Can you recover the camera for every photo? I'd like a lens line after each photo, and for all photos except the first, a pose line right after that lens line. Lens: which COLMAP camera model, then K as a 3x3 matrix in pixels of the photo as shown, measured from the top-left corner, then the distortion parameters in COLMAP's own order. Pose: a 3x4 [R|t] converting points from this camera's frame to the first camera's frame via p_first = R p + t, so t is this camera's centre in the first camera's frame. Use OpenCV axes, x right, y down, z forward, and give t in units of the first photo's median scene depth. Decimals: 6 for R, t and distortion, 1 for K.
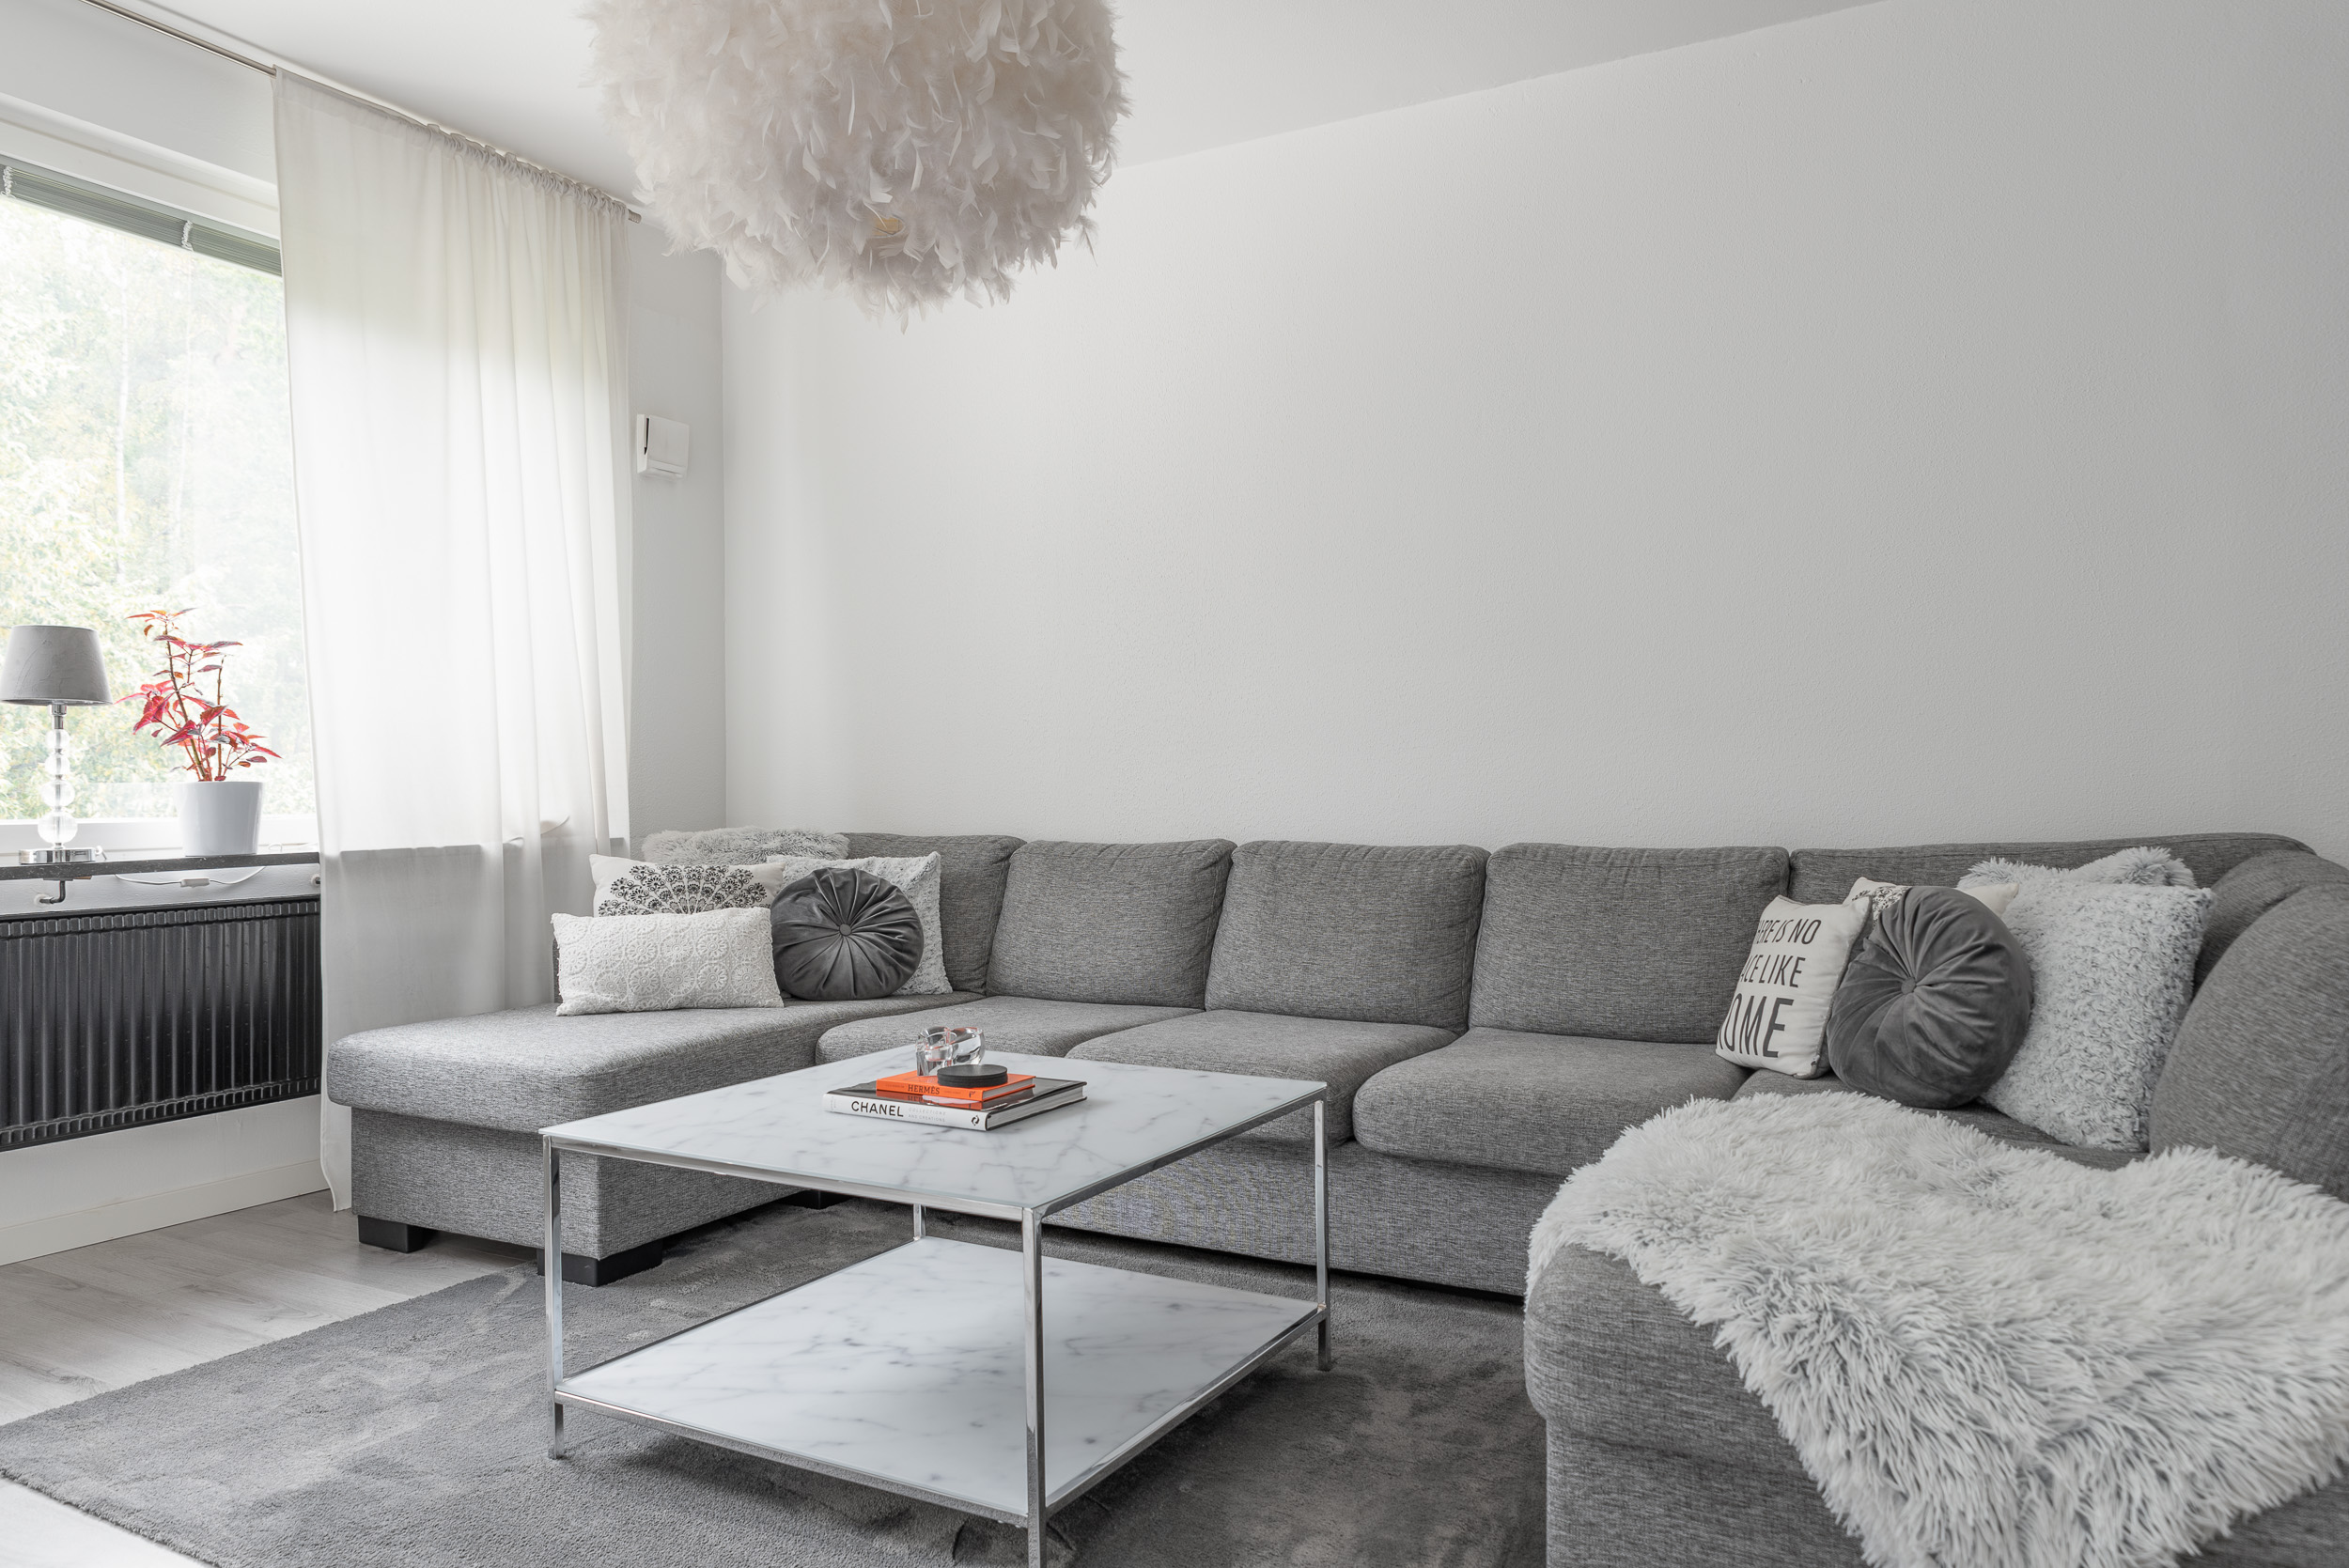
lens RADIAL K [[1573.3, 0, 1131.3], [0, 1573.3, 782.5], [0, 0, 1]] dist [0.003151, -0.000143]
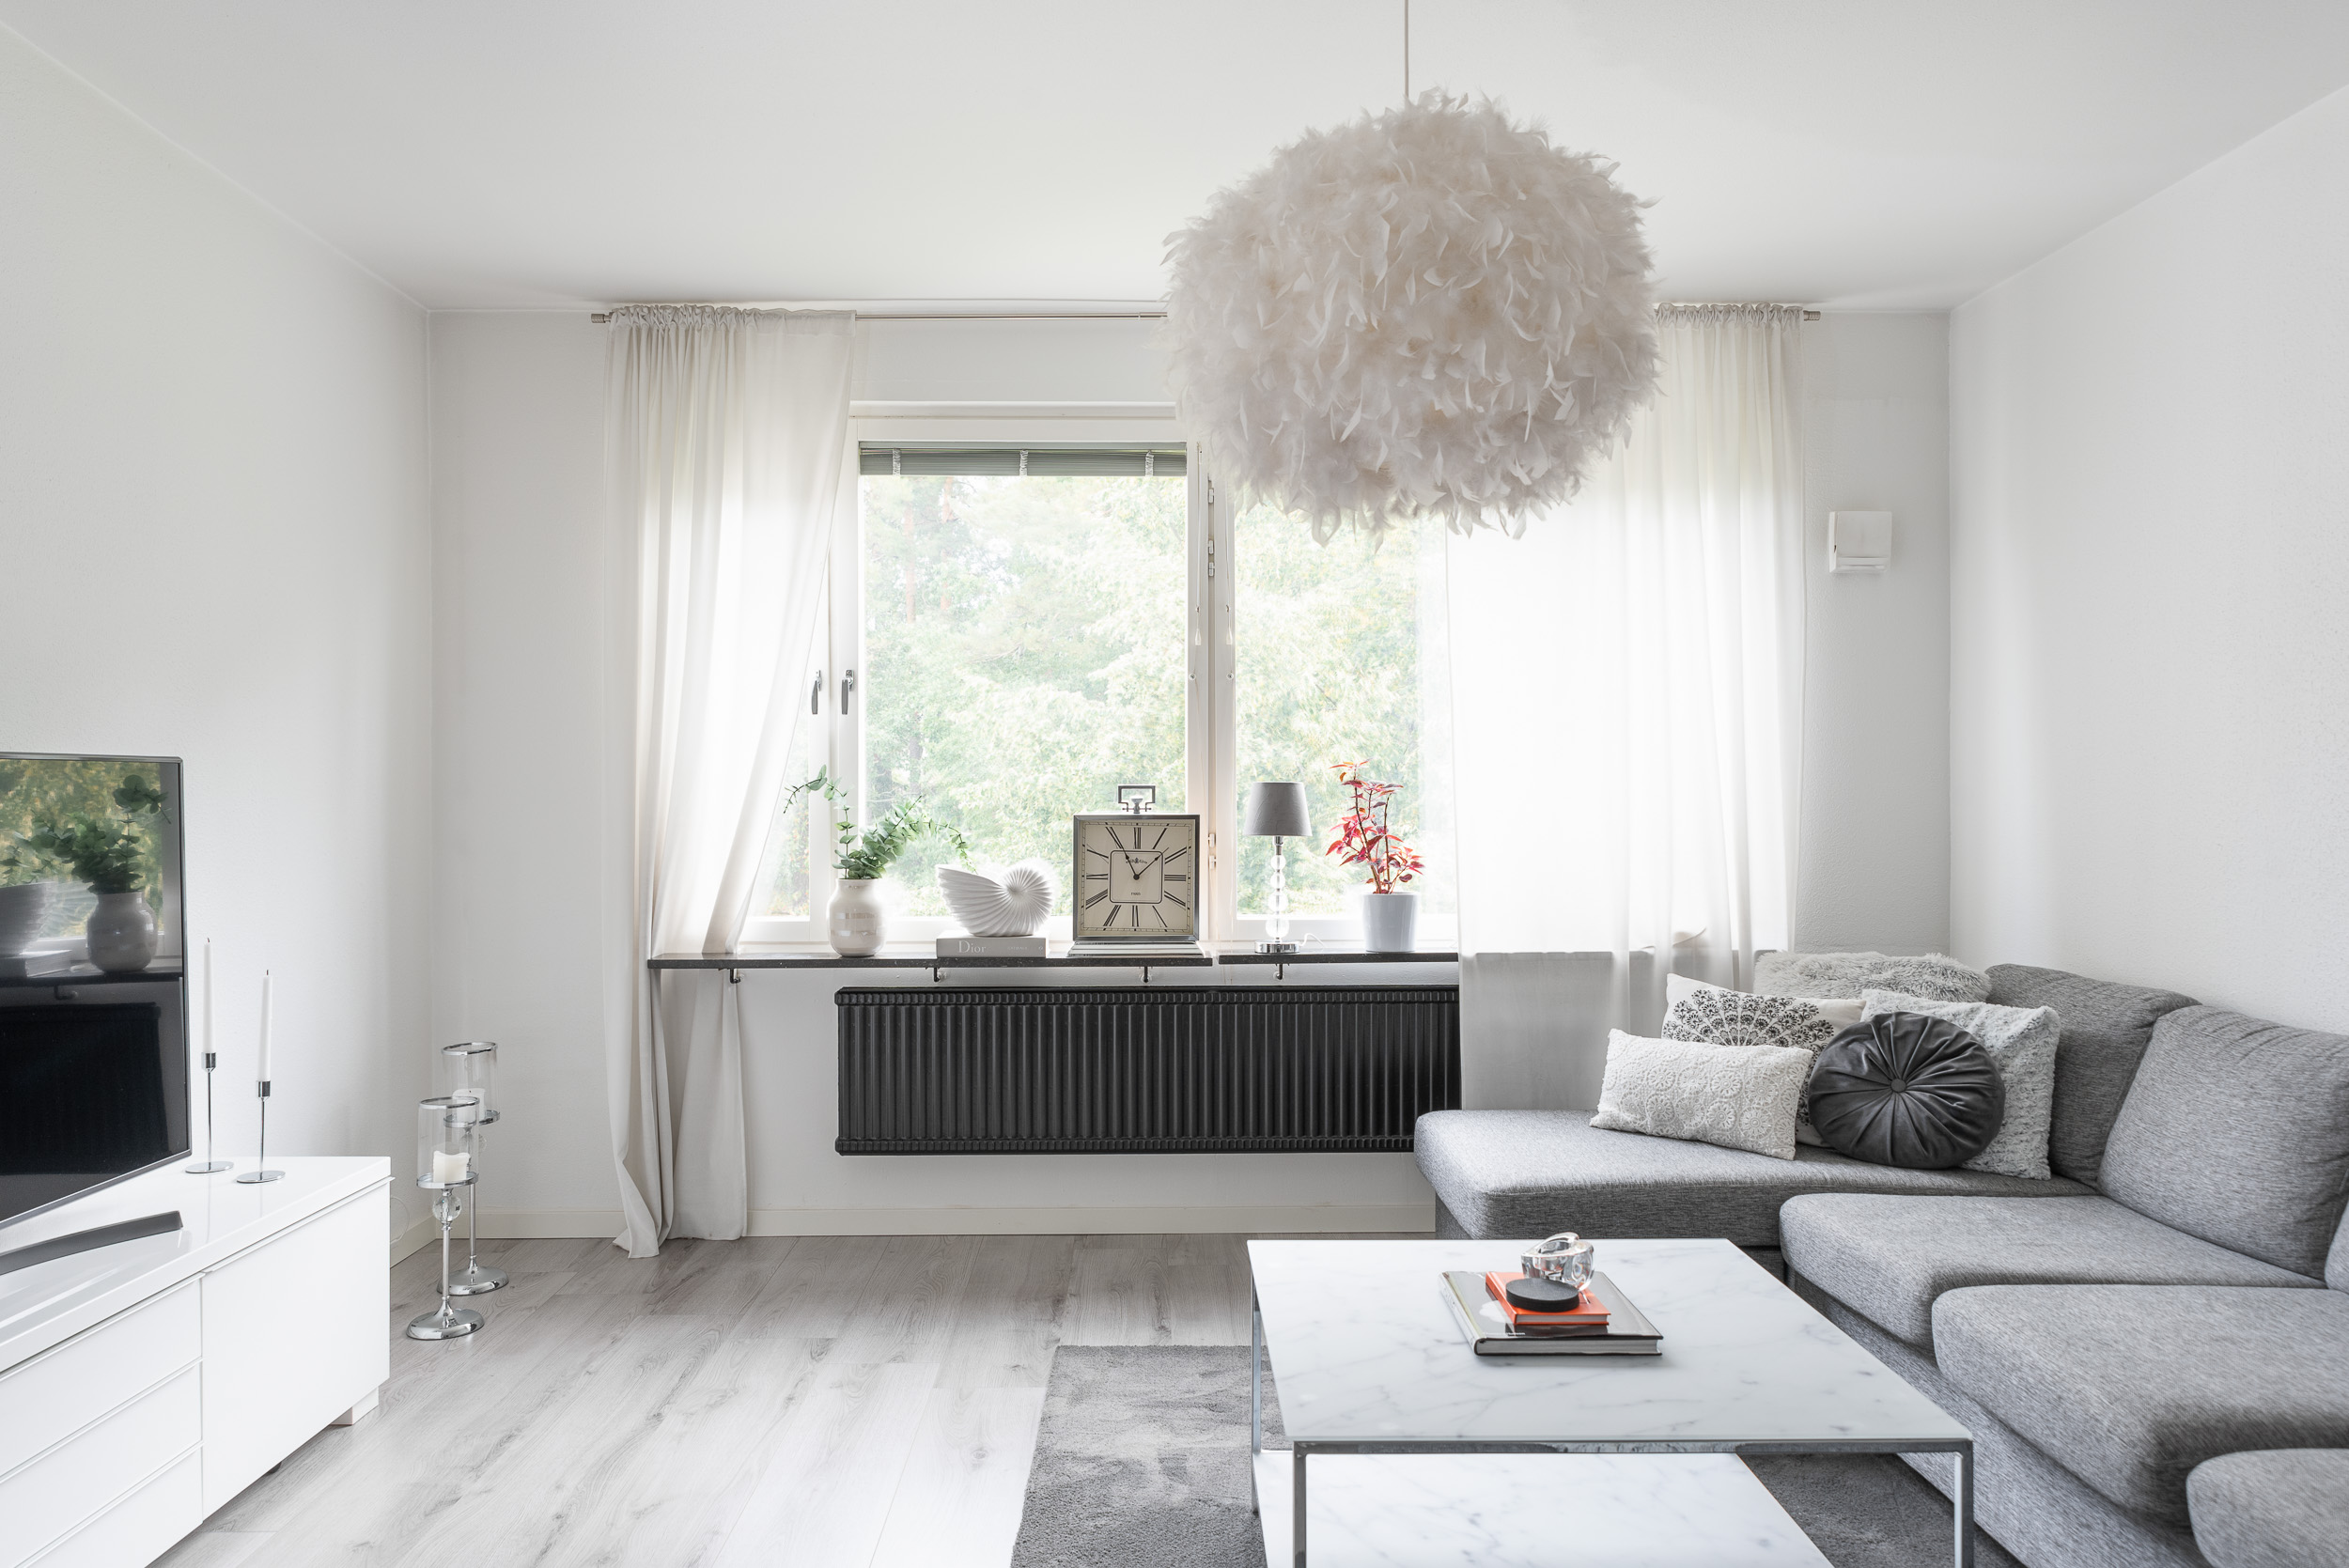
lens RADIAL K [[1558.0, 0, 1174.5], [0, 1558.0, 784.0], [0, 0, 1]] dist [0.006293, -0.006138]
pose [[0.513044, -0.000828, -0.858362, 0.389148], [0.002160, 0.999998, 0.000327, -0.083949], [0.858360, -0.002022, 0.513045, 0.193800]]
